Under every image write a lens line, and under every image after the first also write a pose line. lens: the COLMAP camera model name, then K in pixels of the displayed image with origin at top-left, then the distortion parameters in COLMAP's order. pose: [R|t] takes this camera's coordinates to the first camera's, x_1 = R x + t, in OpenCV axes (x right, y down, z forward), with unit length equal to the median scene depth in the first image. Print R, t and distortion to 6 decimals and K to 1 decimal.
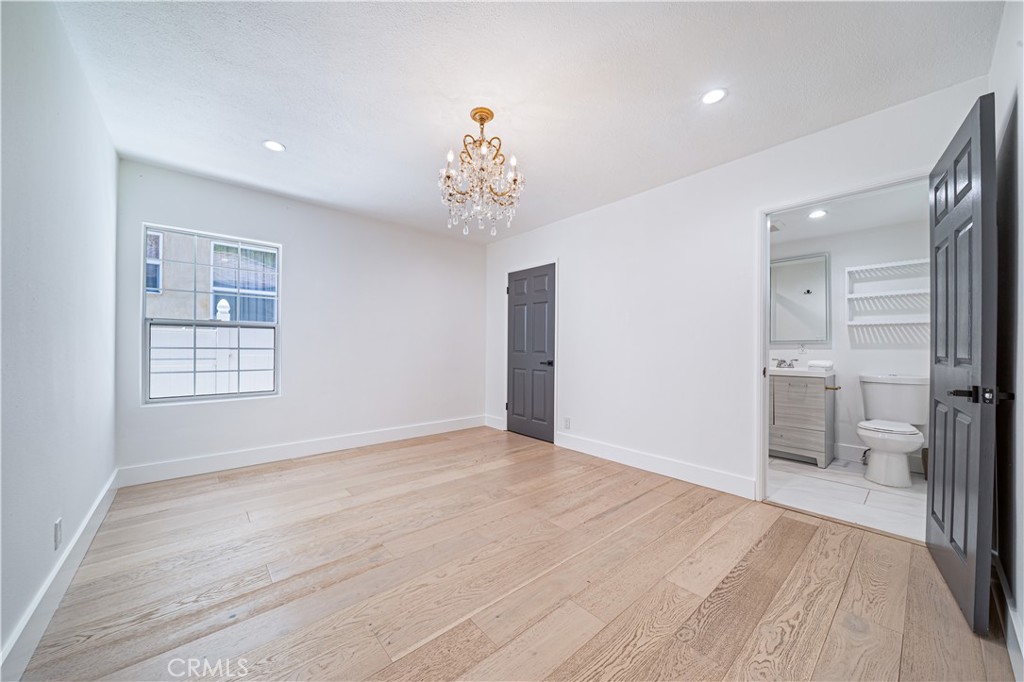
lens RADIAL K [[363.2, 0, 509.6], [0, 363.2, 345.7], [0, 0, 1]] dist [0.000042, 0.000019]
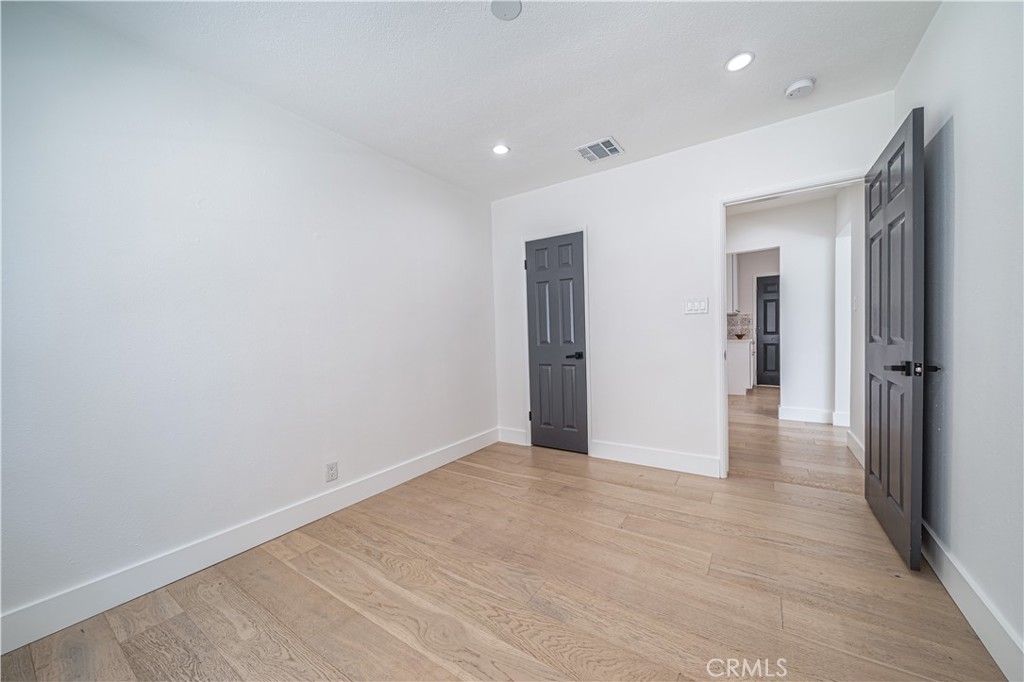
lens RADIAL K [[363.2, 0, 509.6], [0, 363.2, 345.7], [0, 0, 1]] dist [0.000042, 0.000019]
pose [[0.957810, -0.031683, 0.285652, -0.258416], [0.020232, 0.998872, 0.042948, -0.013986], [-0.286691, -0.035357, 0.957371, 0.262001]]
